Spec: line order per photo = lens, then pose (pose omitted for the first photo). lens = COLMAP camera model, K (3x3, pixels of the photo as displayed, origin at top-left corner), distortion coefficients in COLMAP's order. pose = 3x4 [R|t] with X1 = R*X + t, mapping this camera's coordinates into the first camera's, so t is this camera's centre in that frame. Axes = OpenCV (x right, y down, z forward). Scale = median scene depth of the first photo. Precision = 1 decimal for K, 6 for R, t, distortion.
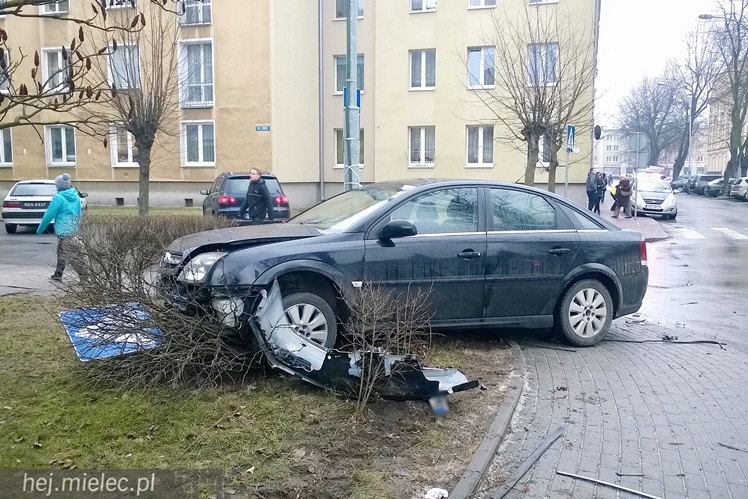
lens RADIAL K [[681.9, 0, 371.8], [0, 681.9, 250.6], [0, 0, 1]] dist [0.001589, -0.003240]
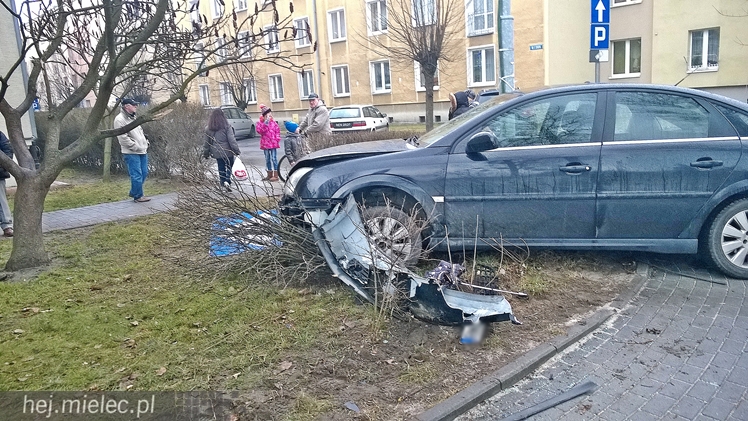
lens RADIAL K [[566.2, 0, 372.6], [0, 566.2, 213.3], [0, 0, 1]] dist [0.005331, -0.019557]
pose [[0.878142, 0.037901, -0.476897, 0.260686], [0.009480, 0.995283, 0.096555, -0.009627], [0.478306, -0.089310, 0.873640, 0.210132]]
